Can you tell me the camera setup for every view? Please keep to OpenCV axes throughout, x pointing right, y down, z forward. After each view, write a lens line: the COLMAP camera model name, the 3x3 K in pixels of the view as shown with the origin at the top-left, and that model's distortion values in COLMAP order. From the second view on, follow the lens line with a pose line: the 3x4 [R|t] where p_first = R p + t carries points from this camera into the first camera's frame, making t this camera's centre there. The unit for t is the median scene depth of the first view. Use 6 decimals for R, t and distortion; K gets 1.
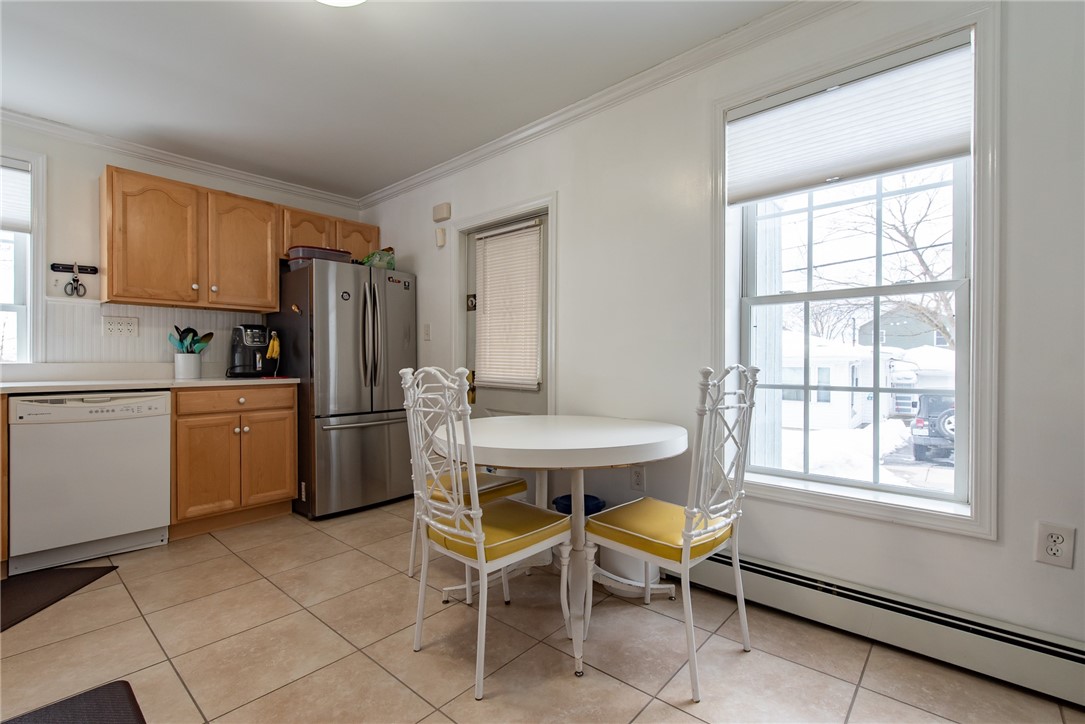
lens RADIAL K [[466.3, 0, 535.9], [0, 466.3, 363.4], [0, 0, 1]] dist [-0.000230, -0.000674]
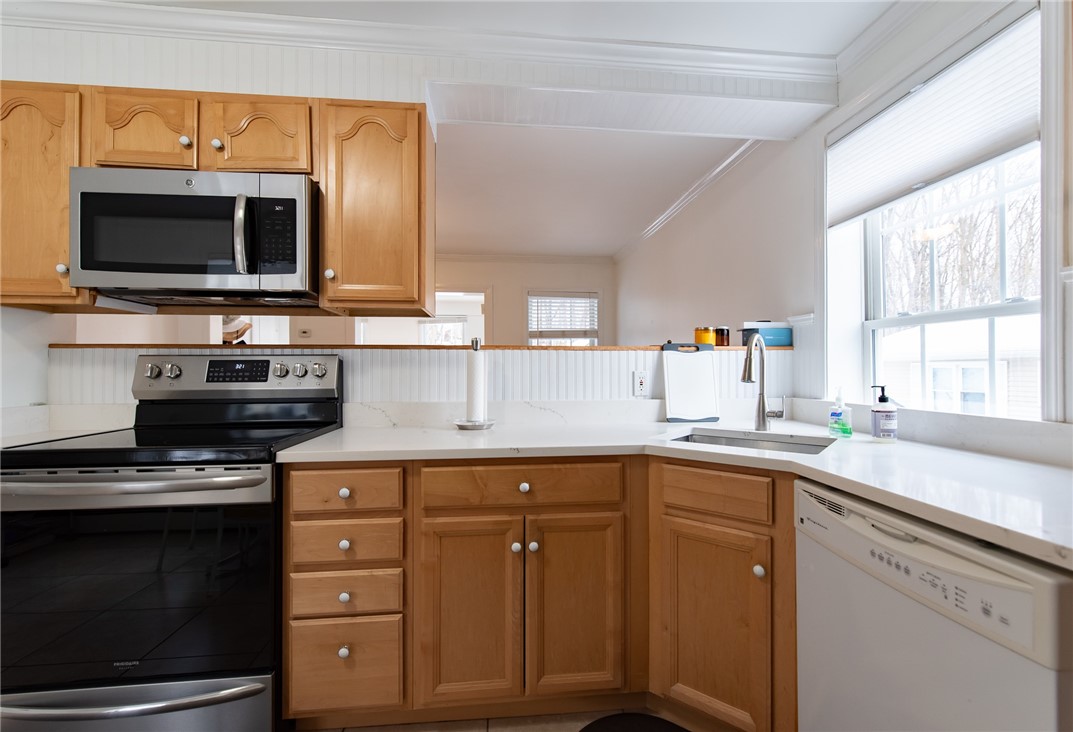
lens RADIAL K [[476.2, 0, 545.1], [0, 476.2, 365.3], [0, 0, 1]] dist [-0.000800, -0.000847]
pose [[-0.676509, -0.004254, -0.736422, -0.383107], [-0.002571, 0.999991, -0.003414, -0.048955], [0.736430, -0.000416, -0.676514, 0.902186]]
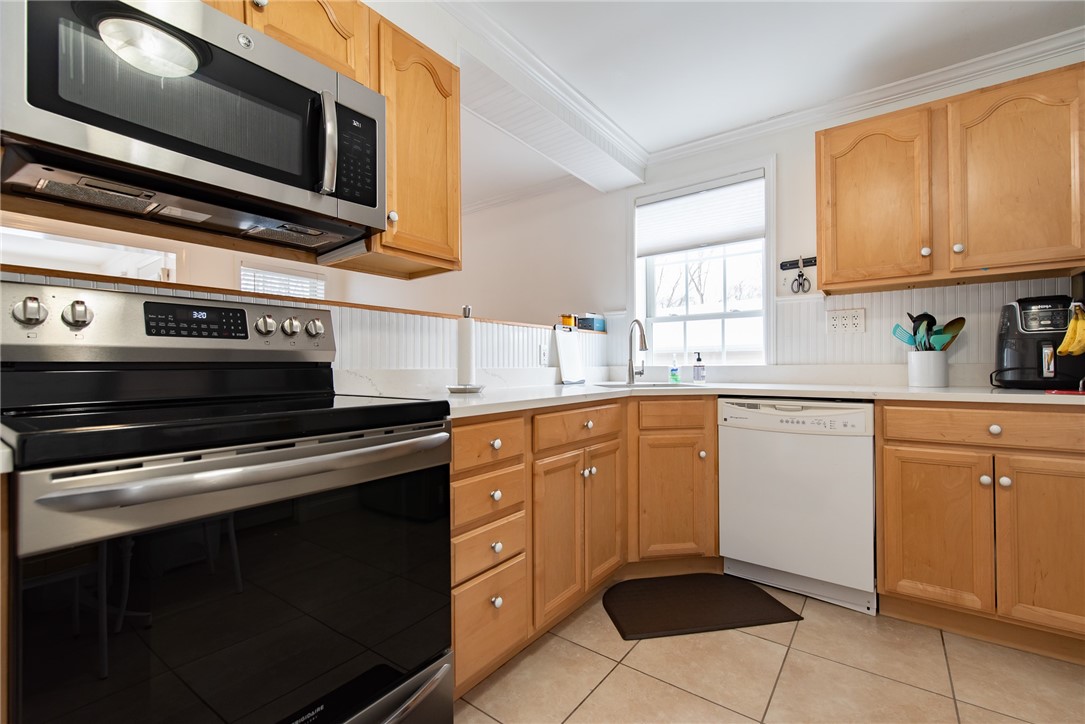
lens RADIAL K [[466.3, 0, 543.5], [0, 466.3, 362.1], [0, 0, 1]] dist [-0.000230, -0.000674]
pose [[0.081863, -0.010660, -0.996587, -0.108321], [0.001021, 0.999943, -0.010612, 0.002621], [0.996643, -0.000148, 0.081869, 0.412395]]
